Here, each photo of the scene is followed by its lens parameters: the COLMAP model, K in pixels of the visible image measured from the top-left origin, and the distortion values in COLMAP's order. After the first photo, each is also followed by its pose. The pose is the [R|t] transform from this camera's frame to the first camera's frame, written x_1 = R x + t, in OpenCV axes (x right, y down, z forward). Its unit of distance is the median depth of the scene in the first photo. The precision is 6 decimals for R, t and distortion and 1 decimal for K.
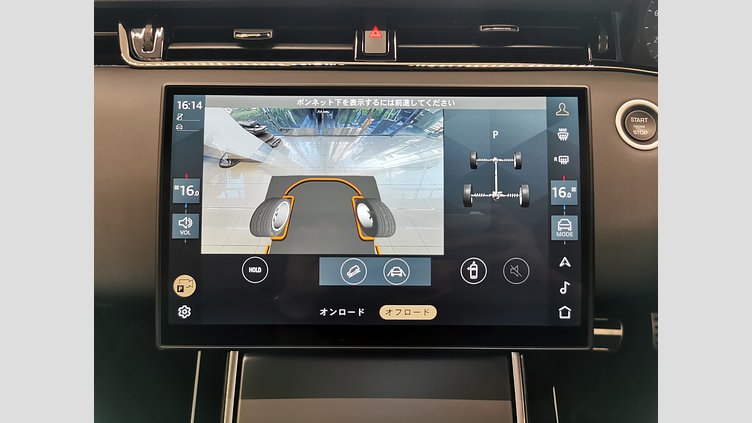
lens RADIAL K [[446.5, 0, 371.0], [0, 446.5, 210.7], [0, 0, 1]] dist [-0.035270, -0.006792]
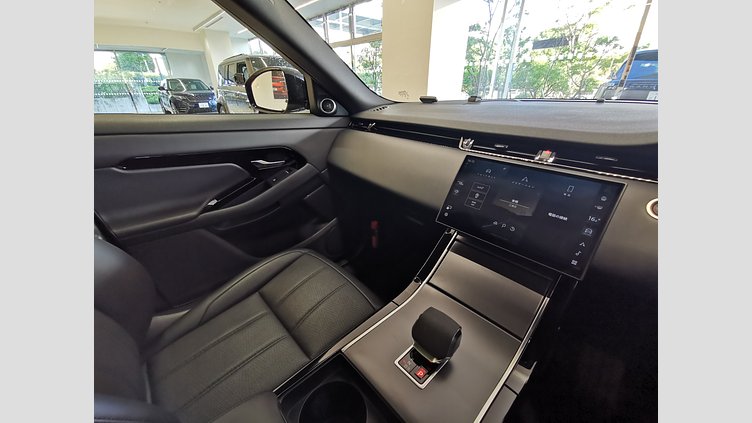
lens RADIAL K [[259.5, 0, 377.2], [0, 259.5, 210.6], [0, 0, 1]] dist [0.003357, 0.000113]
pose [[0.689679, 0.305666, -0.656438, 0.457374], [-0.398949, 0.916940, 0.007816, 0.335895], [0.604303, 0.256495, 0.754340, -0.750261]]
